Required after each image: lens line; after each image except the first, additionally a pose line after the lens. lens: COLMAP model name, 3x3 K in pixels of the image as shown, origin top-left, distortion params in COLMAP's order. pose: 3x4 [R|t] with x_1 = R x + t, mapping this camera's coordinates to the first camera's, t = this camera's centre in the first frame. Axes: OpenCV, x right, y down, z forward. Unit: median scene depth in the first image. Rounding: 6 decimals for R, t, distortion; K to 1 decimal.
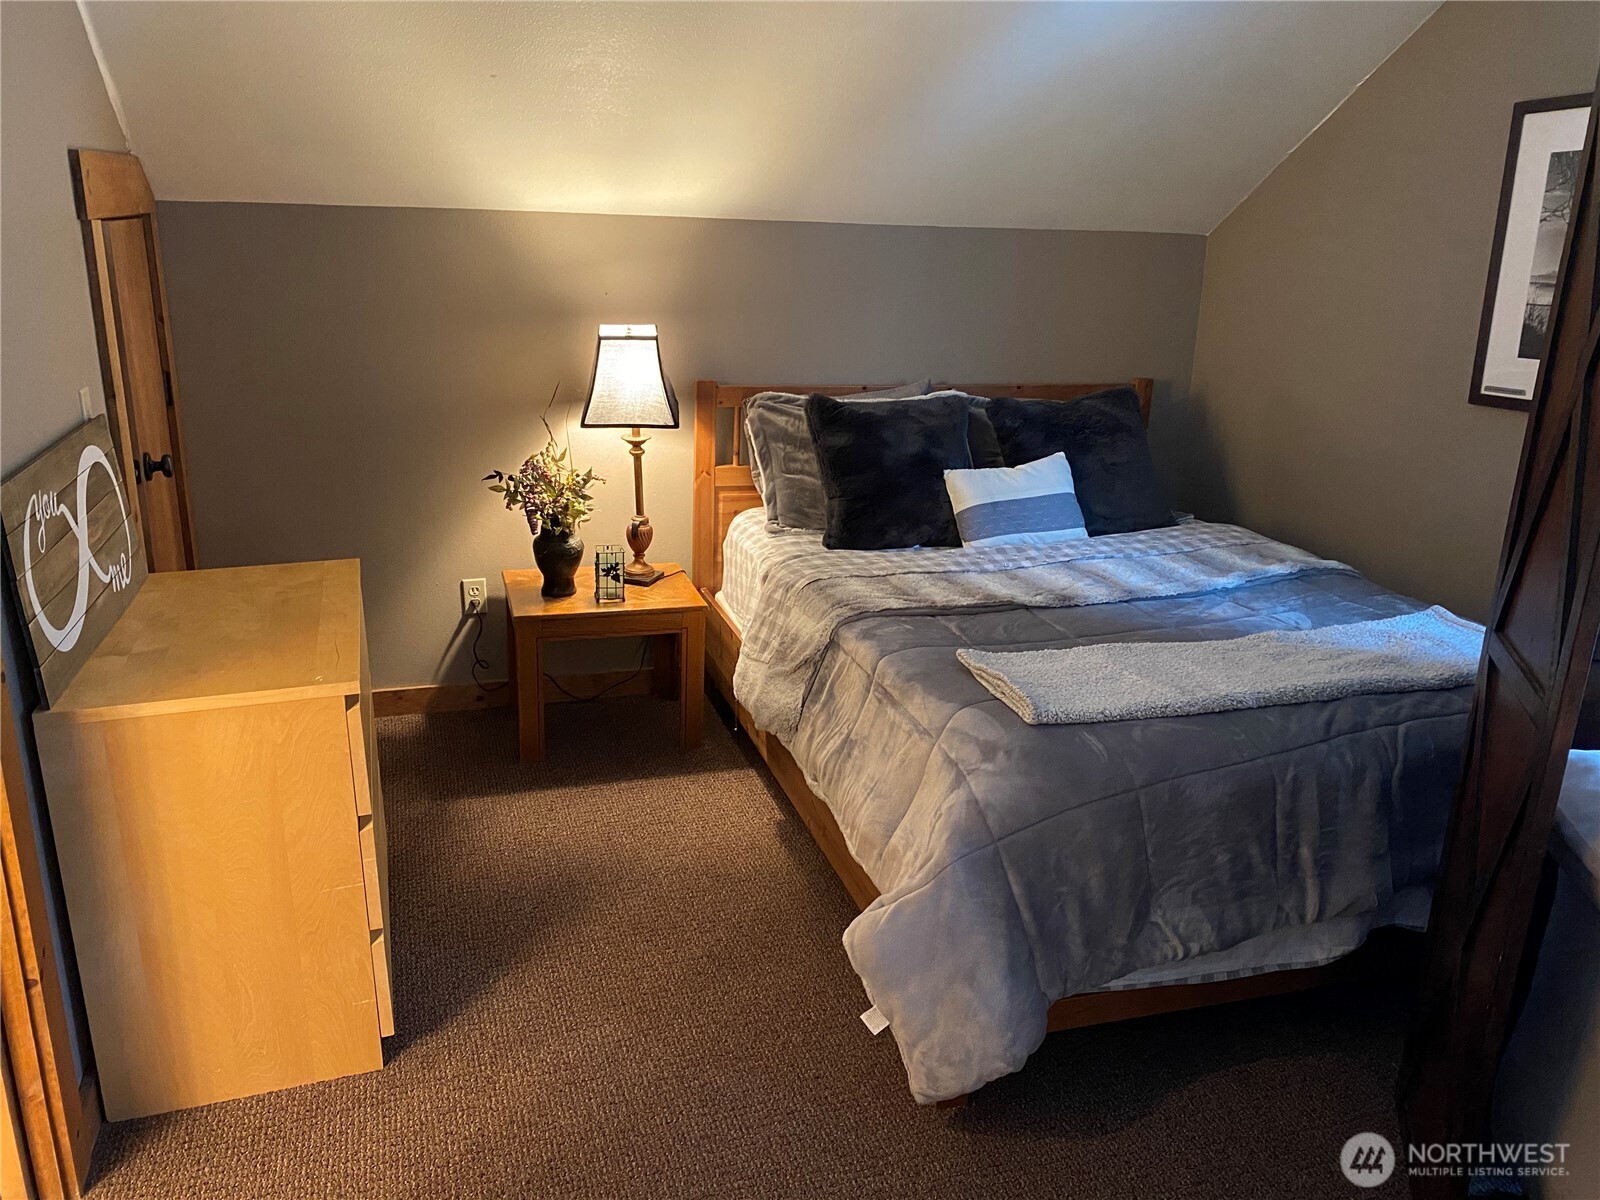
lens RADIAL K [[1207.1, 0, 798.5], [0, 1207.1, 603.3], [0, 0, 1]] dist [0.026541, -0.036460]
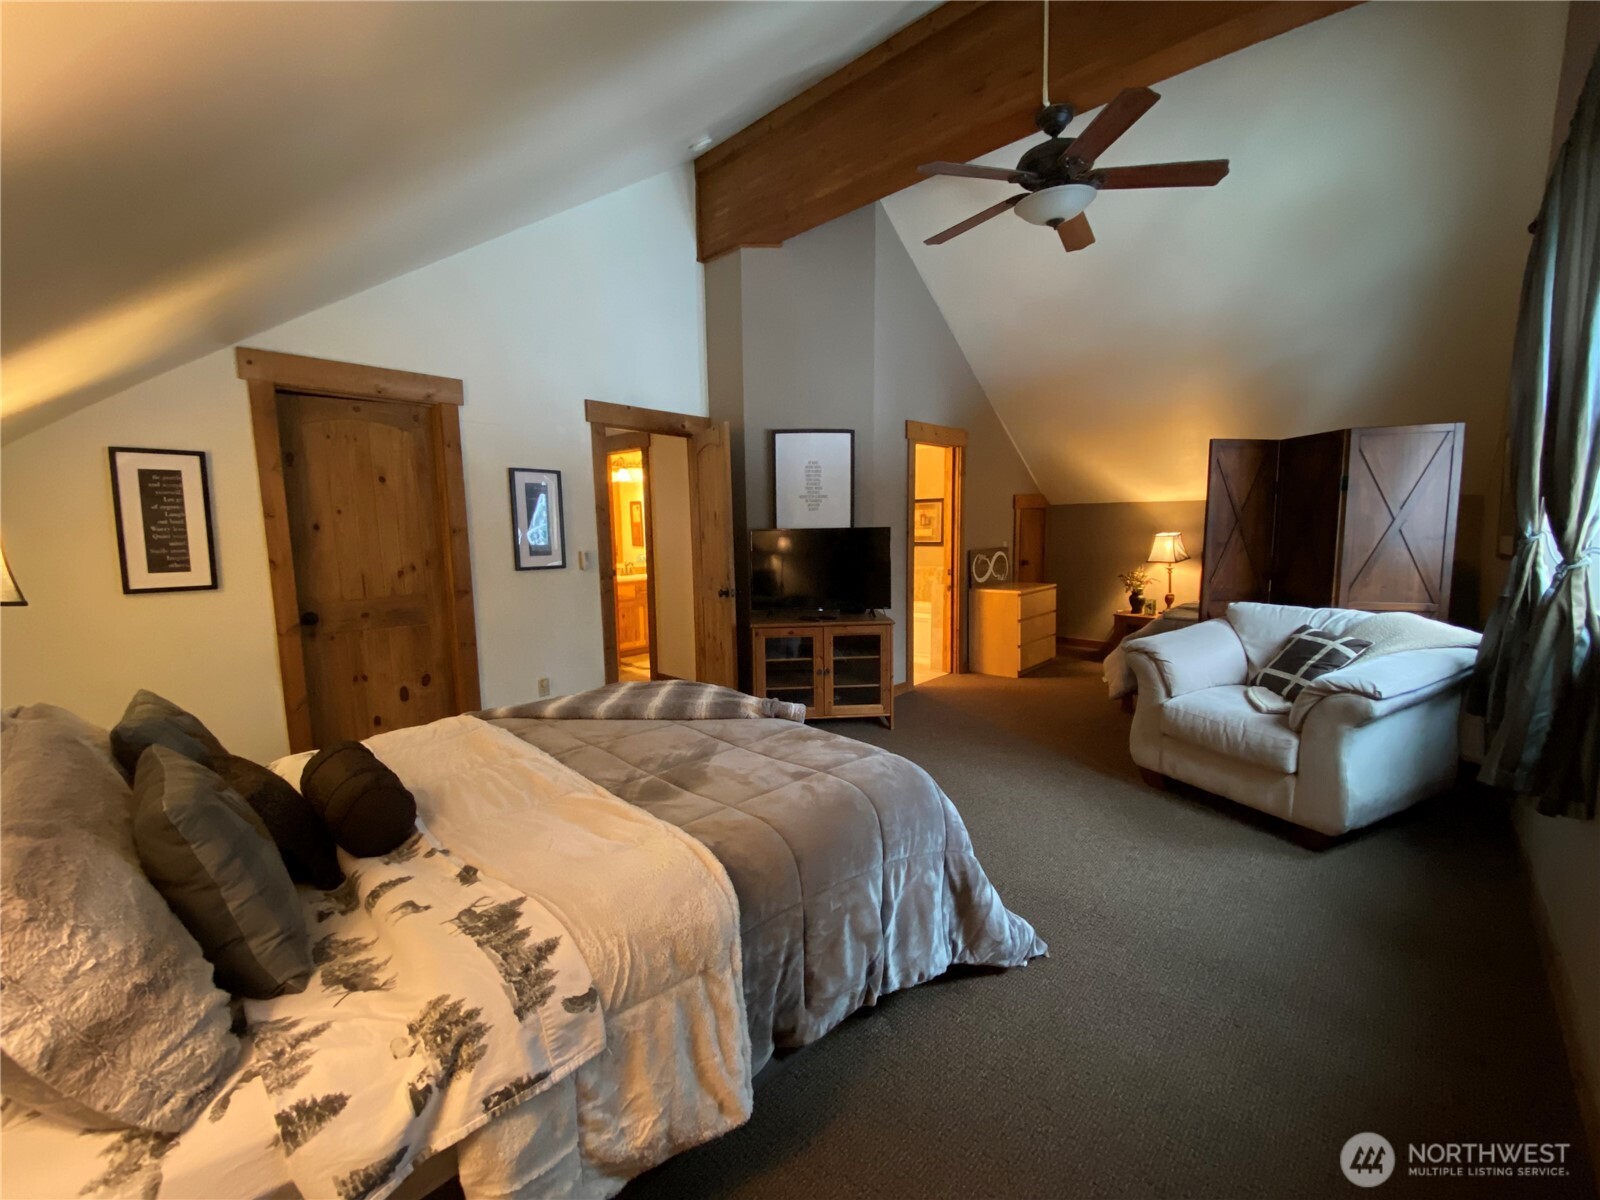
lens RADIAL K [[645.1, 0, 800.2], [0, 645.1, 591.3], [0, 0, 1]] dist [-0.000223, -0.000011]
pose [[0.502561, 0.064383, -0.862141, 1.072161], [-0.226386, 0.972227, -0.059362, 0.307132], [0.834375, 0.225010, 0.503179, -0.818083]]
